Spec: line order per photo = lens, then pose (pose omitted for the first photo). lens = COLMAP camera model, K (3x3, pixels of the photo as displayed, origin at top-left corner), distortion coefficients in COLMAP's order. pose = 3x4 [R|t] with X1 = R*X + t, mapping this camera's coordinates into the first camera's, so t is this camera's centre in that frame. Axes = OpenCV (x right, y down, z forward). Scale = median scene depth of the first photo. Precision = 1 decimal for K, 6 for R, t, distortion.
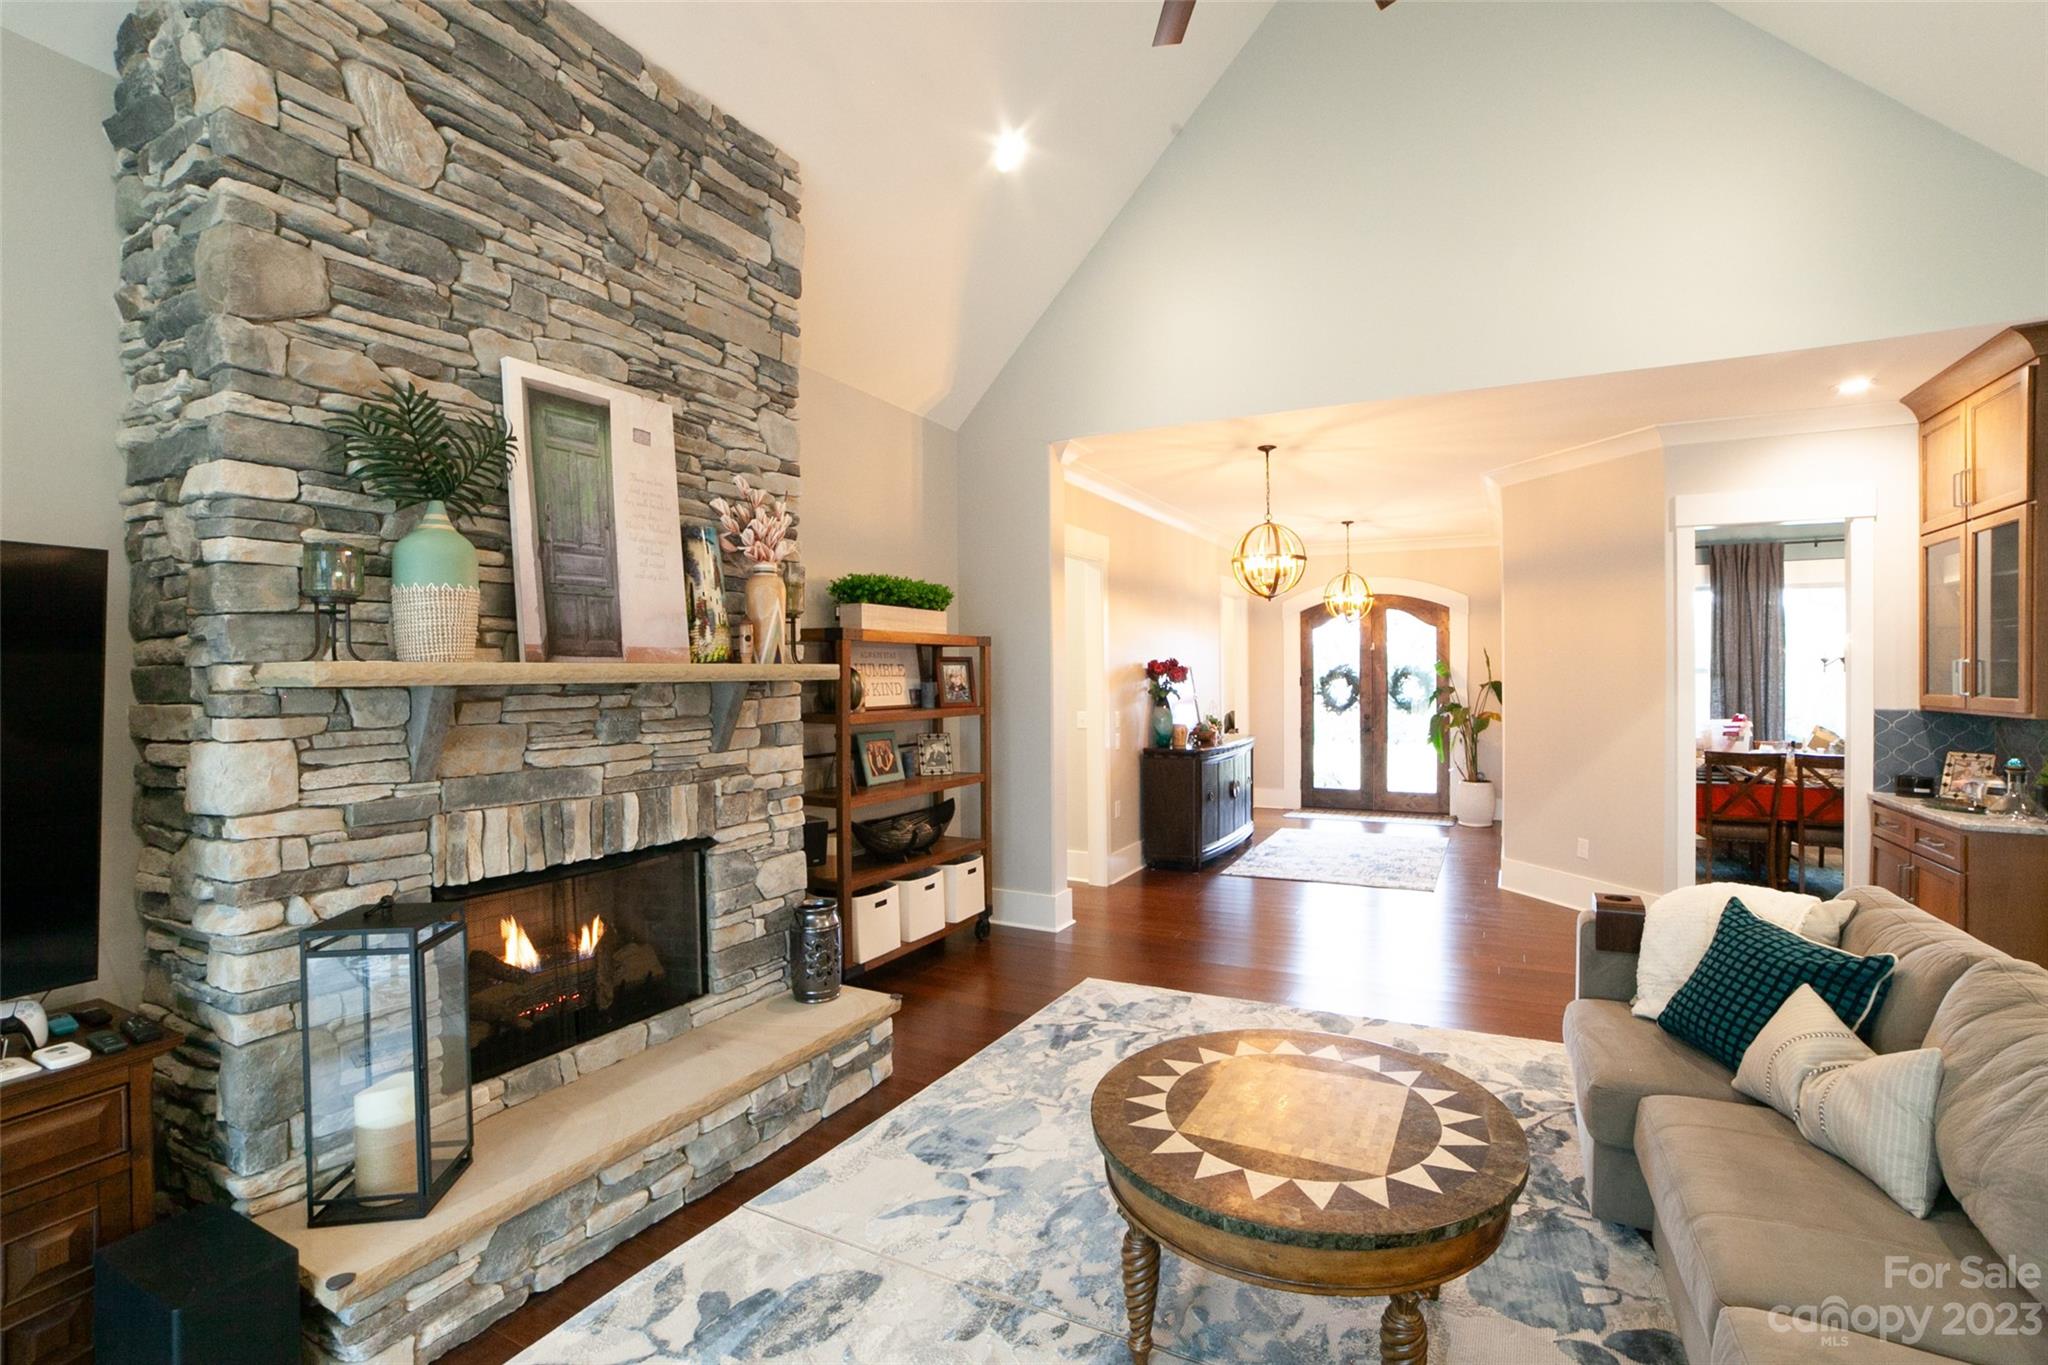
lens RADIAL K [[1044.4, 0, 980.1], [0, 1044.4, 667.5], [0, 0, 1]] dist [-0.106012, 0.056808]
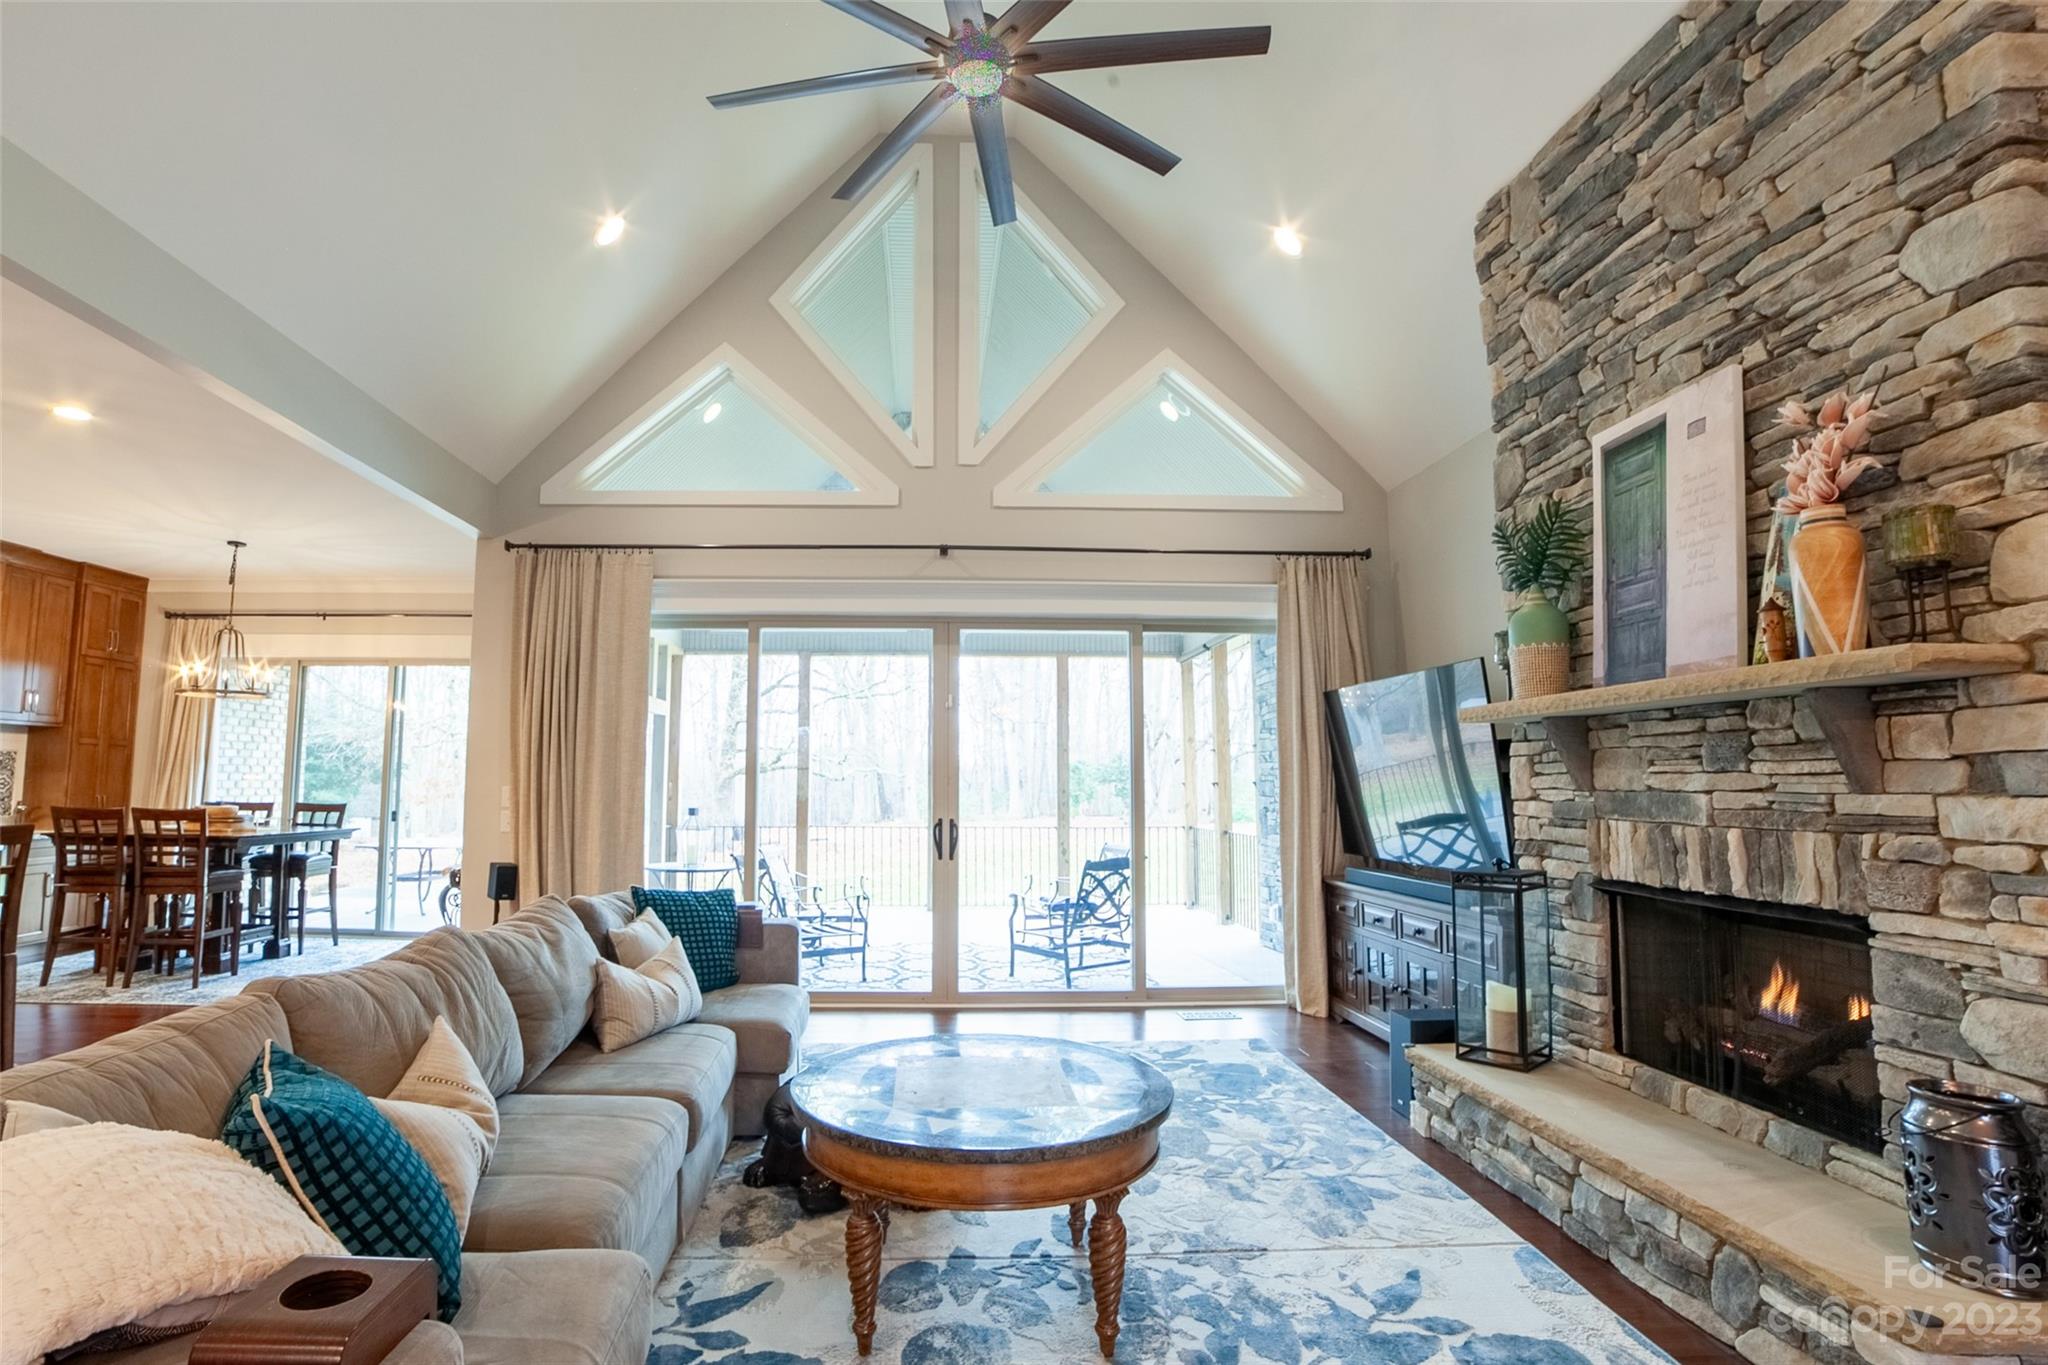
lens RADIAL K [[1044.4, 0, 980.1], [0, 1044.4, 667.5], [0, 0, 1]] dist [-0.106012, 0.056808]
pose [[-0.857262, -0.050493, -0.512399, 0.680277], [0.006884, 0.993967, -0.109466, 0.078674], [0.514835, -0.097368, -0.851742, 1.482949]]
